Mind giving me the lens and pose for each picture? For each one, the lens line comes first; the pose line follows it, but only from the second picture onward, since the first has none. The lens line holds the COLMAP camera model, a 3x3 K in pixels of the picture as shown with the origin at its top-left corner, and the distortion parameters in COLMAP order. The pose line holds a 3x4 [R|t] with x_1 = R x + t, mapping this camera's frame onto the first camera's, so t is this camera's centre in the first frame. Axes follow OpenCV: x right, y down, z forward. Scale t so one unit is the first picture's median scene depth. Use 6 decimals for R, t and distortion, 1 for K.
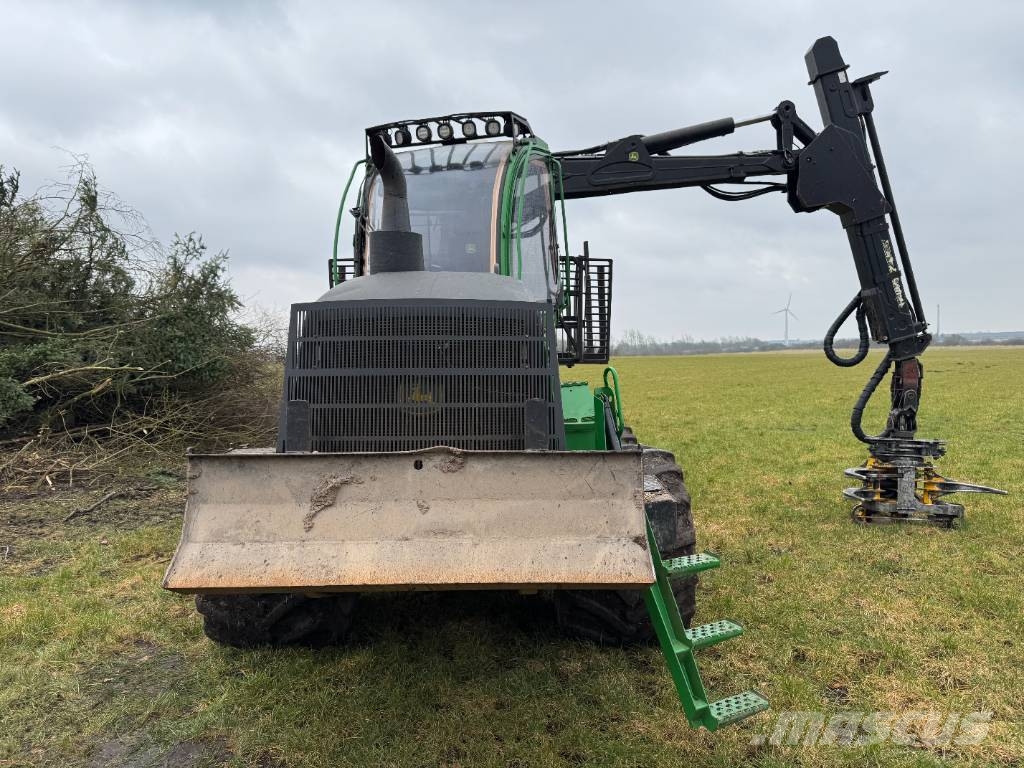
lens RADIAL K [[727.3, 0, 503.5], [0, 727.3, 393.1], [0, 0, 1]] dist [0.058892, -0.059432]
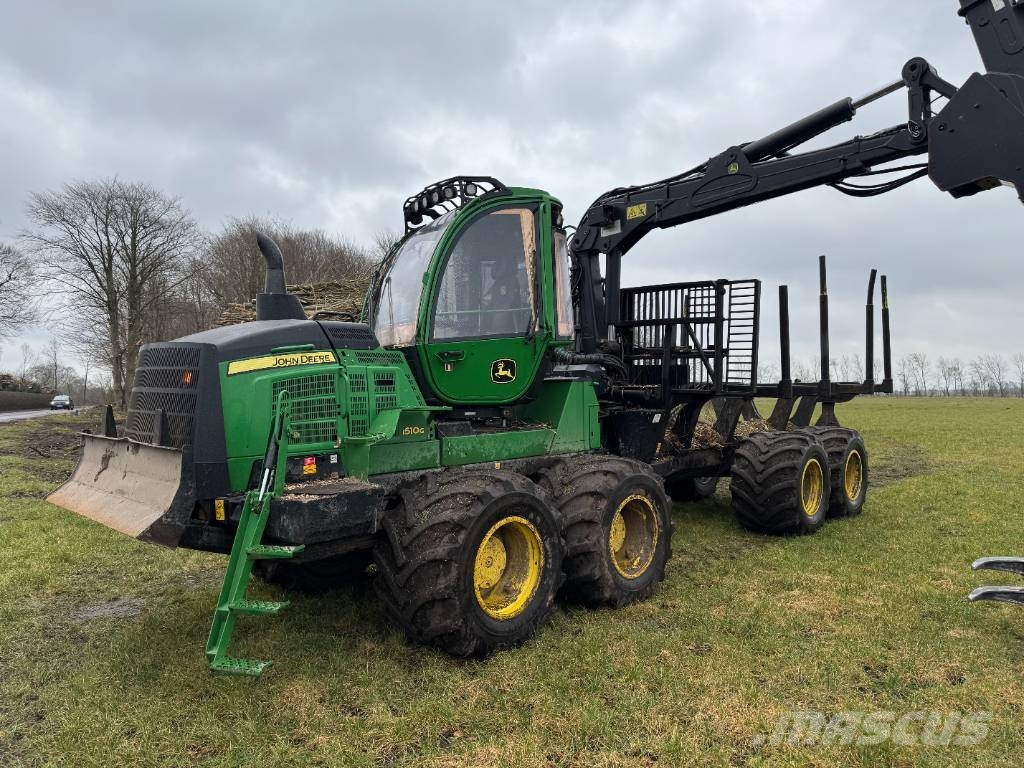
lens RADIAL K [[727.3, 0, 499.7], [0, 727.3, 388.8], [0, 0, 1]] dist [0.058892, -0.059432]
pose [[0.710323, 0.015691, -0.703701, 0.603928], [-0.051876, 0.998200, -0.030106, -0.008363], [0.701961, 0.057890, 0.709859, 0.167125]]
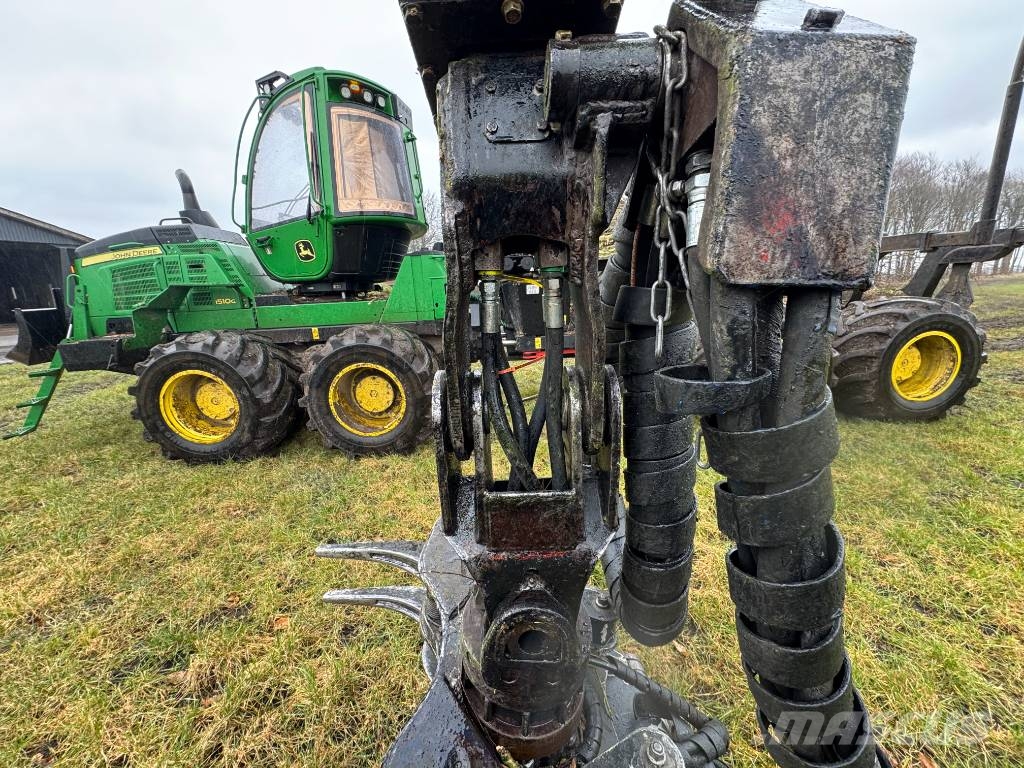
lens RADIAL K [[408.3, 0, 511.6], [0, 408.3, 384.5], [0, 0, 1]] dist [-0.002318, 0.000059]
pose [[0.034749, 0.248123, -0.968105, 0.619023], [-0.021778, 0.968648, 0.247481, -0.020569], [0.999159, 0.012484, 0.039063, 0.996526]]
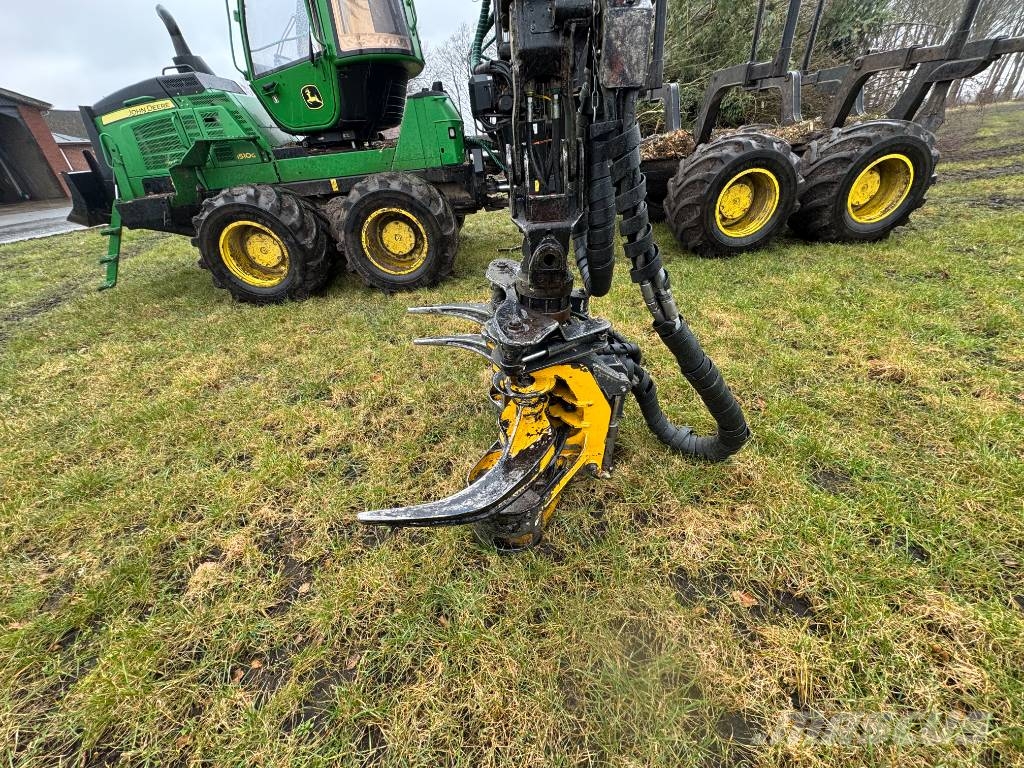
lens RADIAL K [[408.3, 0, 511.6], [0, 408.3, 386.2], [0, 0, 1]] dist [-0.002318, 0.000059]
pose [[0.056510, 0.531220, -0.845347, 0.746548], [0.019100, 0.845970, 0.532888, -0.009669], [0.998219, -0.046260, 0.037660, 0.976970]]
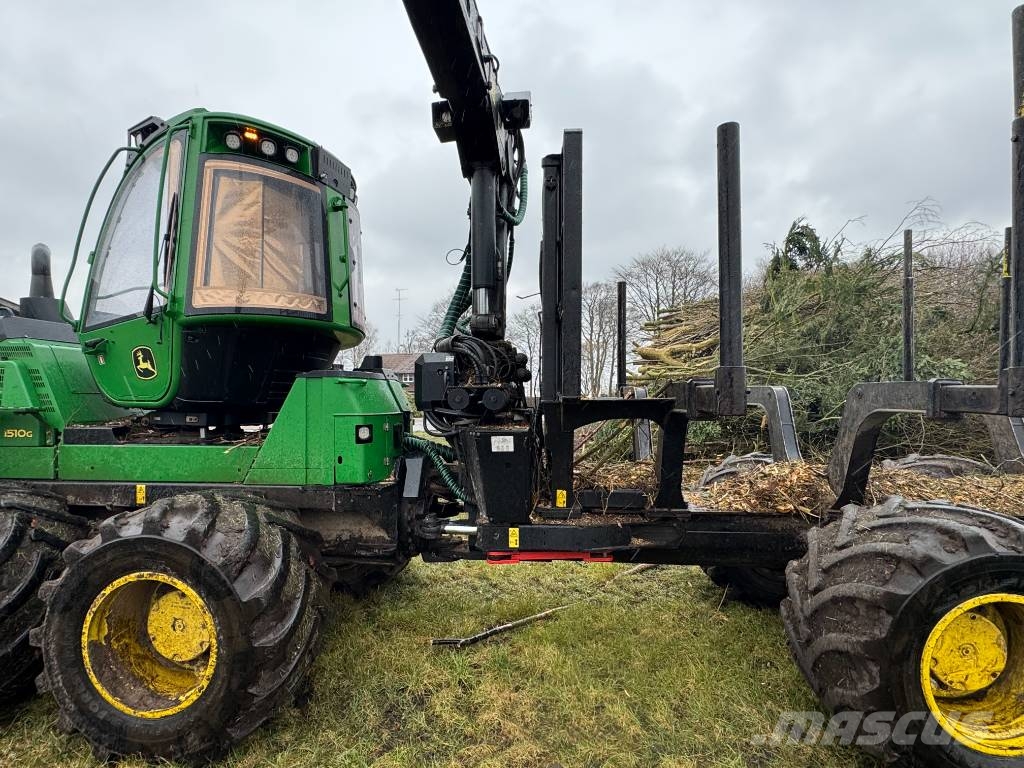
lens RADIAL K [[551.1, 0, 510.0], [0, 551.1, 387.2], [0, 0, 1]] dist [-0.001074, 0.000303]
pose [[-0.090865, -0.004456, -0.995853, 0.470024], [-0.068721, 0.997634, 0.001807, -0.054178], [0.993489, 0.068600, -0.090957, 1.087401]]
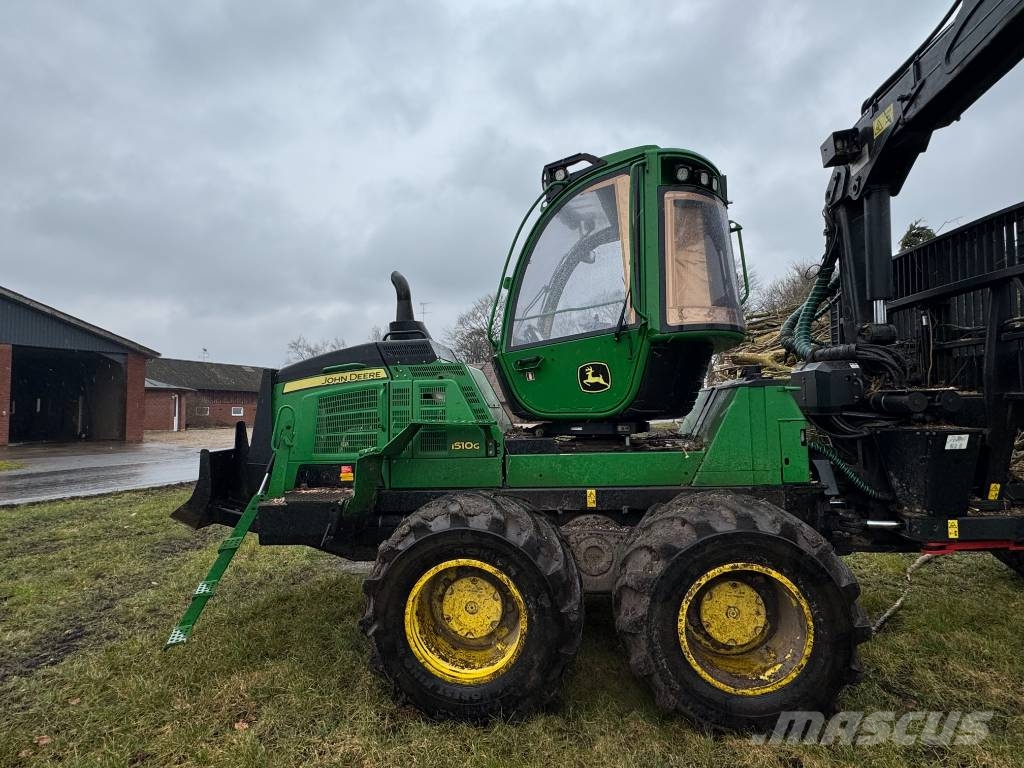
lens RADIAL K [[551.1, 0, 511.3], [0, 551.1, 386.5], [0, 0, 1]] dist [-0.001074, 0.000303]
pose [[-0.104365, -0.021182, -0.994314, 0.547352], [-0.040482, 0.999035, -0.017033, -0.032869], [0.993715, 0.038474, -0.105121, 0.718960]]
